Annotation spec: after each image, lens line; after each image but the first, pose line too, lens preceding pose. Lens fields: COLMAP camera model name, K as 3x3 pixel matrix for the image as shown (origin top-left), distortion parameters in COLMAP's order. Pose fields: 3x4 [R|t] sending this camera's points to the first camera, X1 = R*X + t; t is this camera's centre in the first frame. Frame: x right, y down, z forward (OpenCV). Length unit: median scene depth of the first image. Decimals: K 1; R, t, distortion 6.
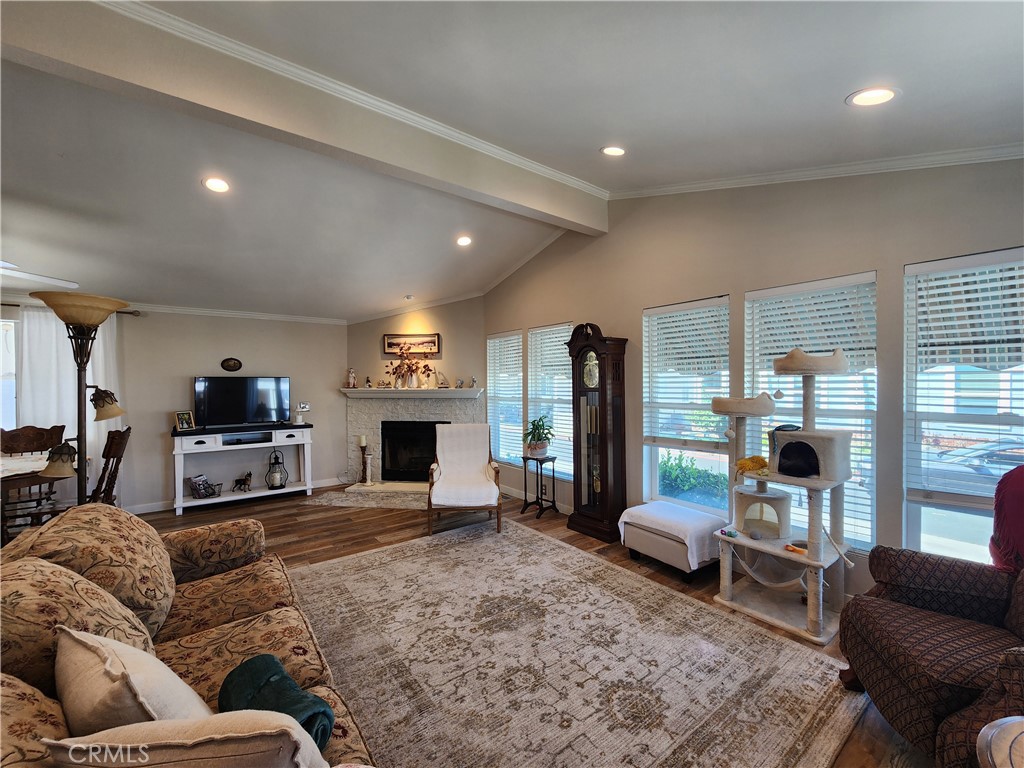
lens RADIAL K [[416.7, 0, 517.5], [0, 416.7, 385.7], [0, 0, 1]] dist [-0.001279, -0.000218]
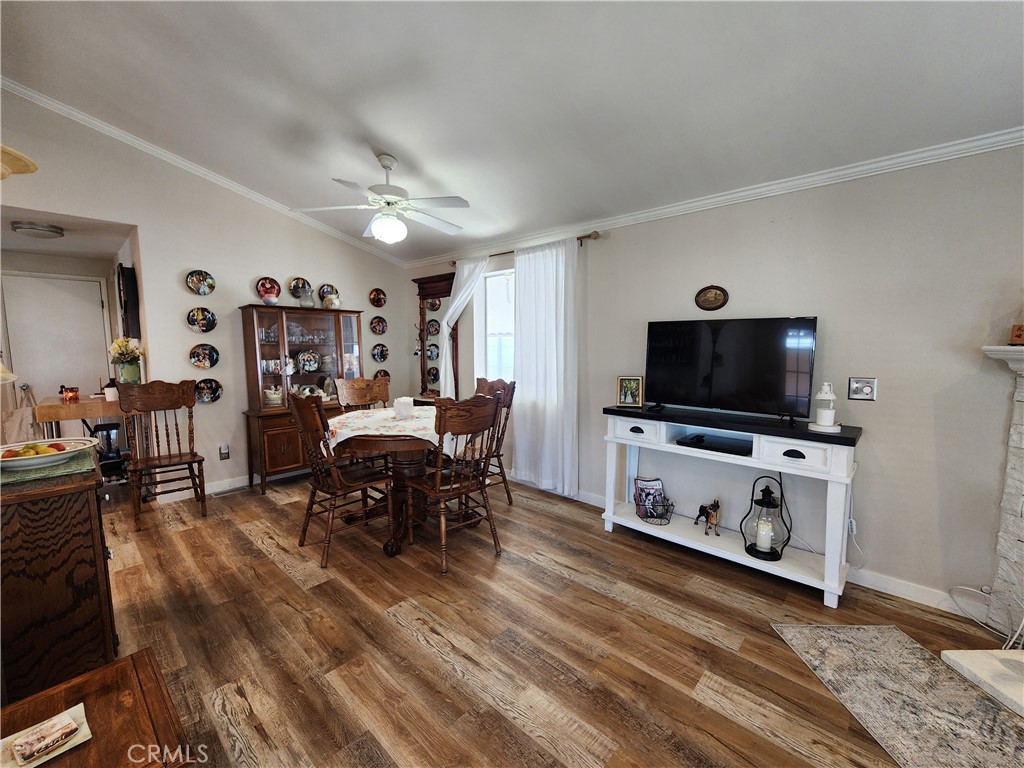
lens RADIAL K [[416.7, 0, 518.9], [0, 416.7, 389.7], [0, 0, 1]] dist [-0.001279, -0.000218]
pose [[0.144199, 0.111444, -0.983253, -0.178881], [-0.014552, 0.993769, 0.110502, 0.011960], [0.989442, -0.001626, 0.144922, 0.682999]]
